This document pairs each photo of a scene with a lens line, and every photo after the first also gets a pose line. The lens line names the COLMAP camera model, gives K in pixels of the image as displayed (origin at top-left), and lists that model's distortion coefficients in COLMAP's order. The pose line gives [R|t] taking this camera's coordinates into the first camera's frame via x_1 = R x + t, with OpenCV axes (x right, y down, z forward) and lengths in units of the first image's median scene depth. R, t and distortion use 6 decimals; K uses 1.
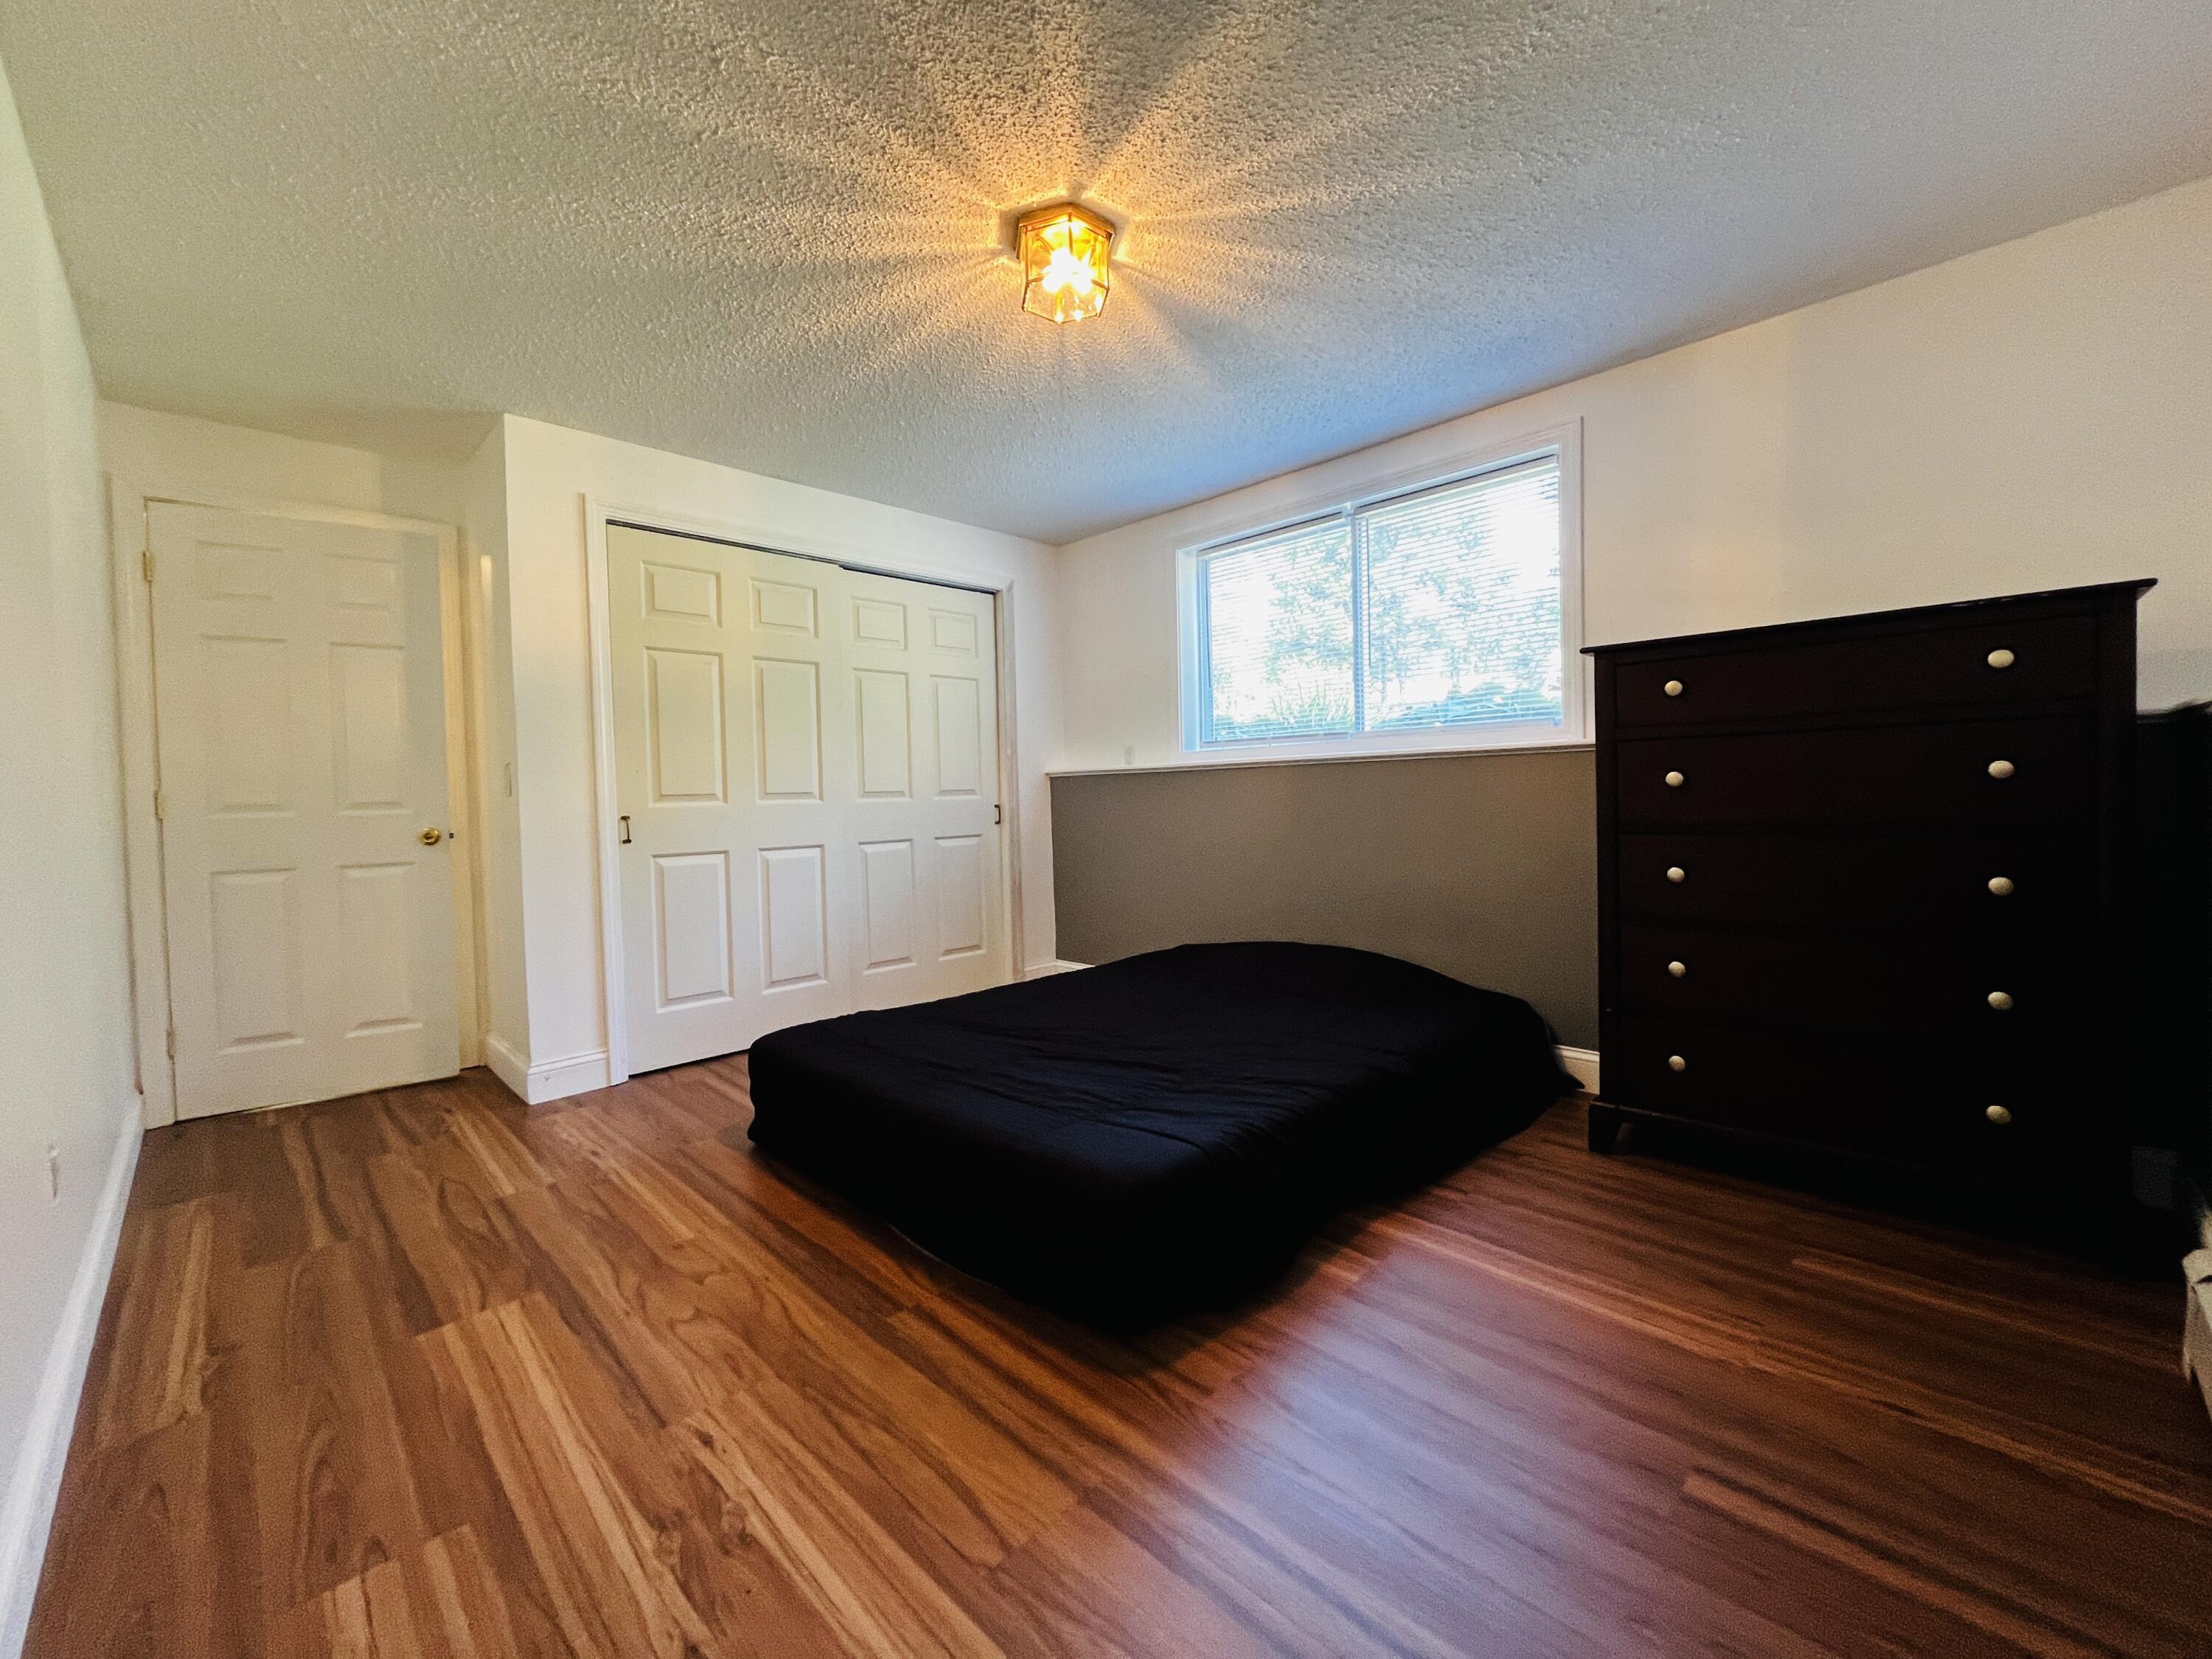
lens RADIAL K [[888.1, 0, 1105.1], [0, 888.1, 817.2], [0, 0, 1]] dist [-0.001458, 0.000215]
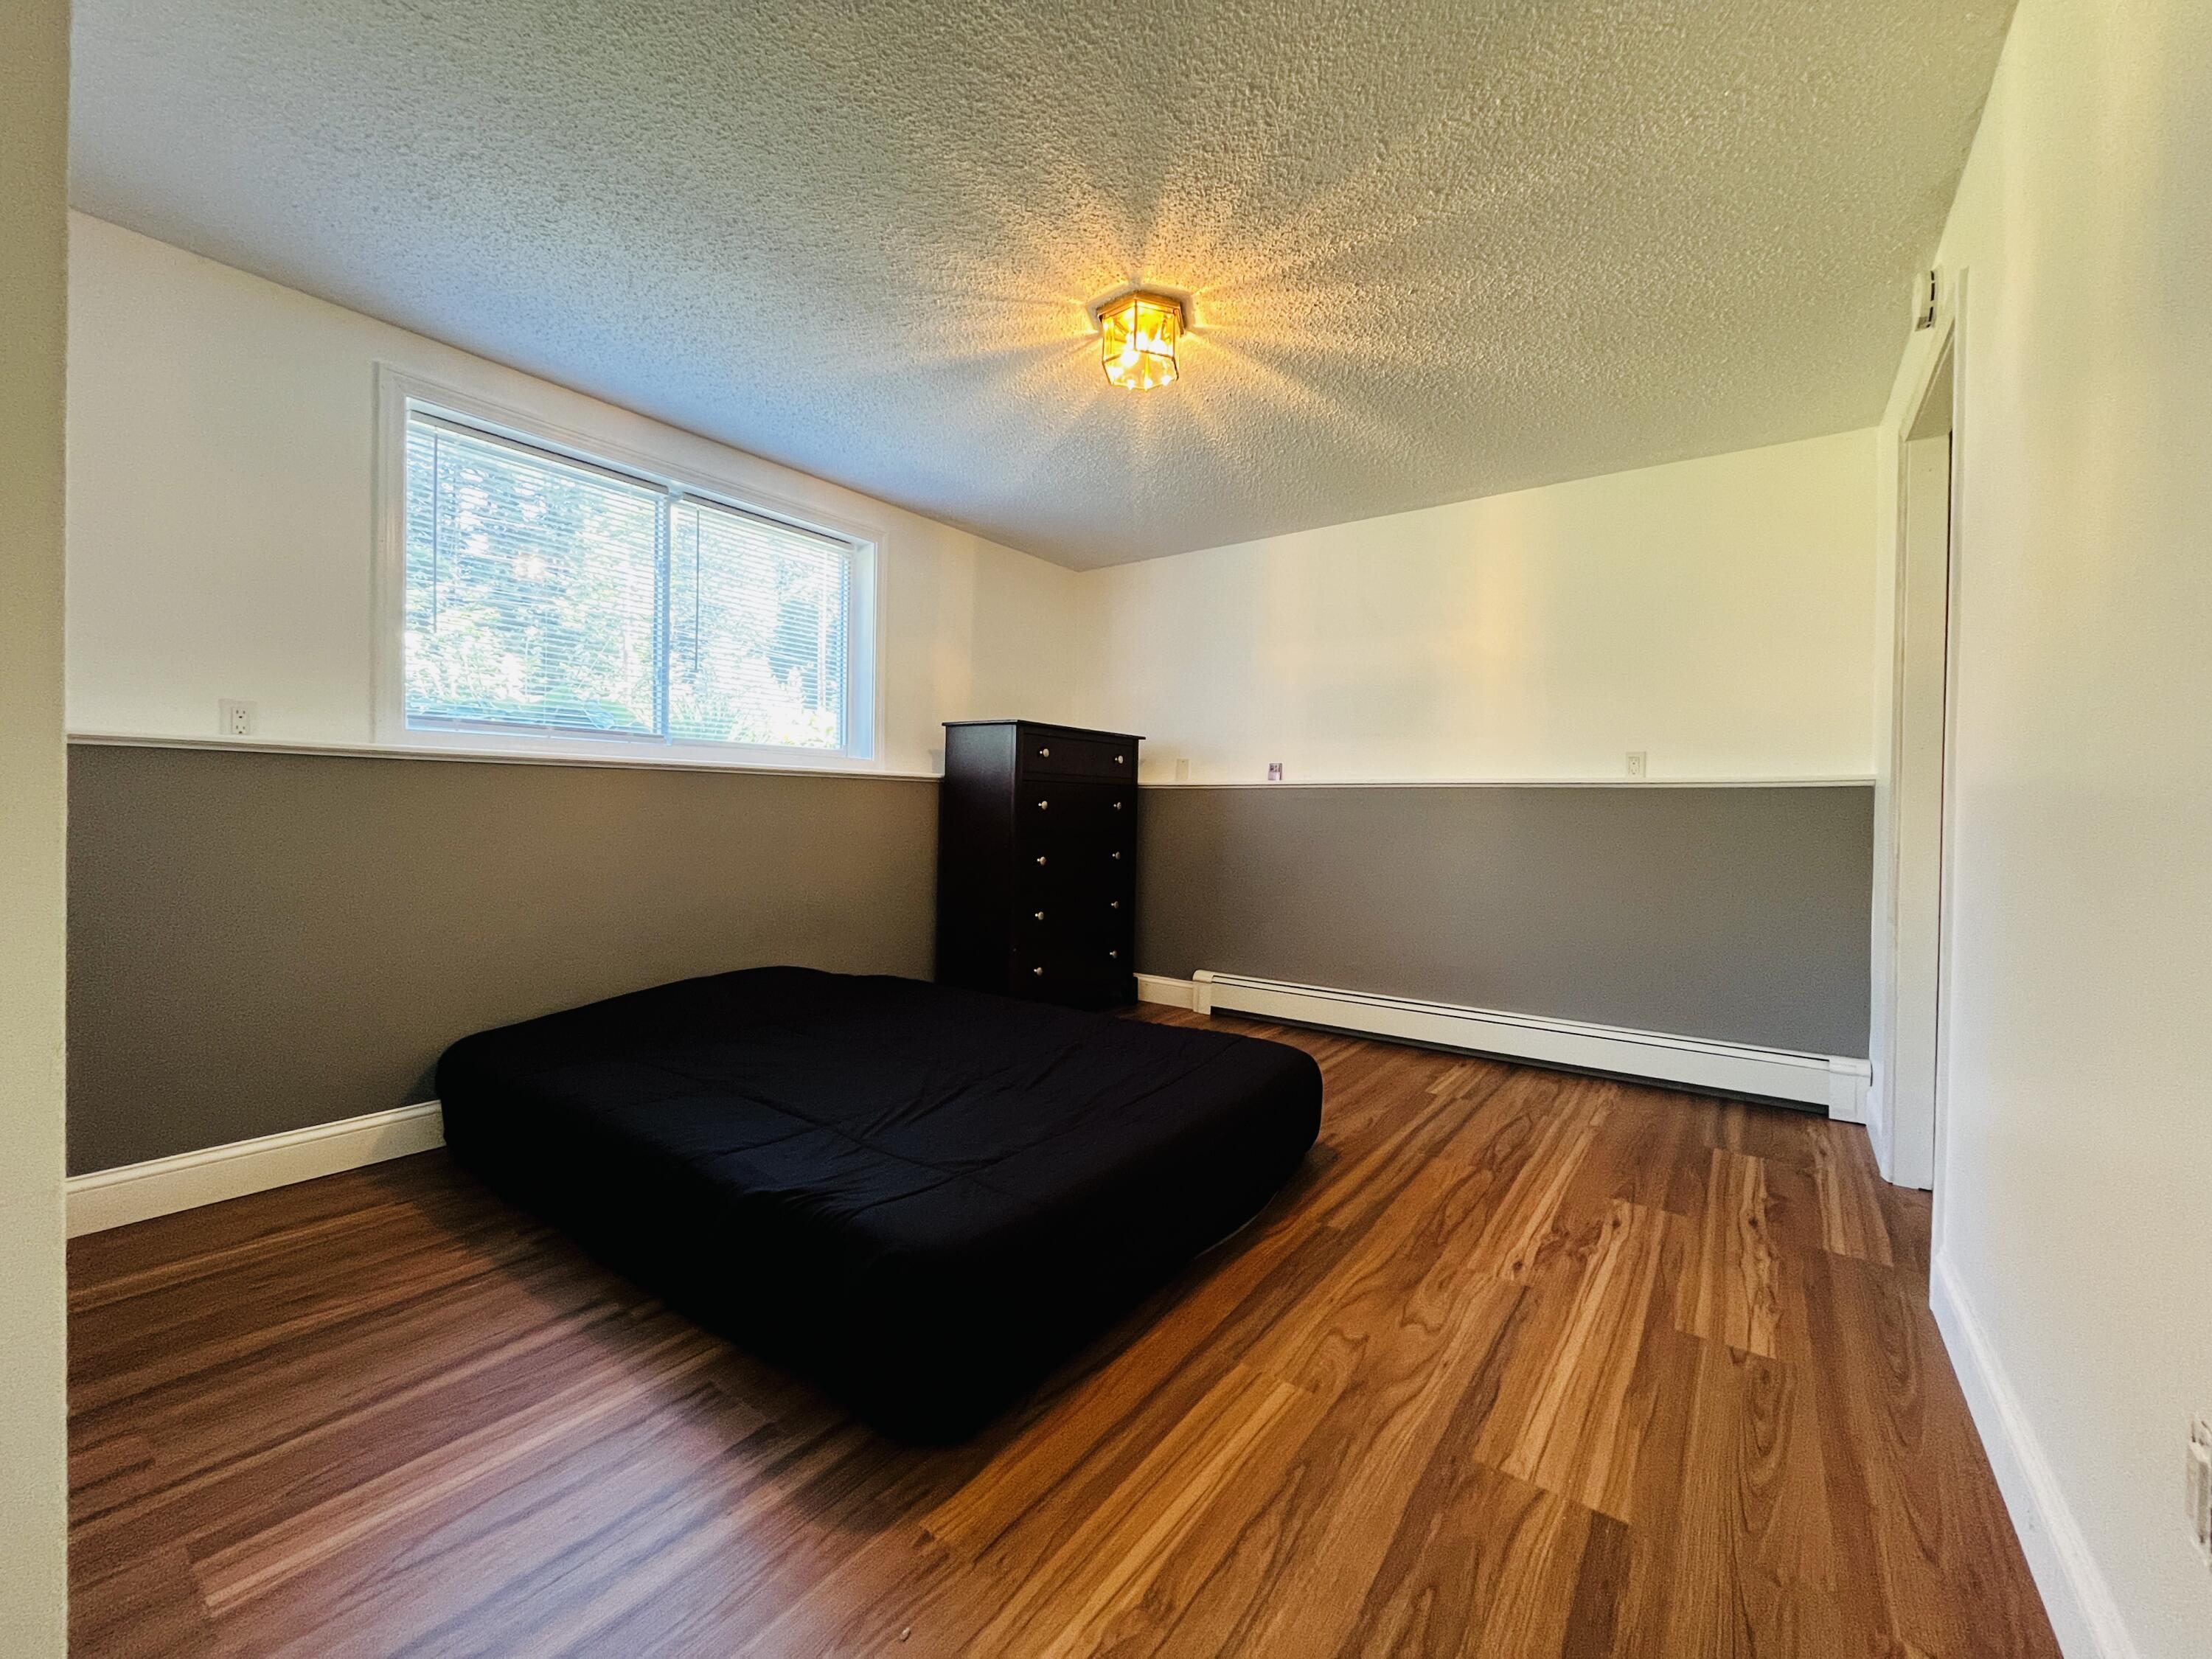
lens RADIAL K [[888.1, 0, 1105.1], [0, 888.1, 817.2], [0, 0, 1]] dist [-0.001458, 0.000215]
pose [[-0.153315, 0.015379, 0.988058, -1.523514], [0.014912, 0.999801, -0.013248, 0.006001], [-0.988065, 0.012703, -0.153513, 1.617408]]
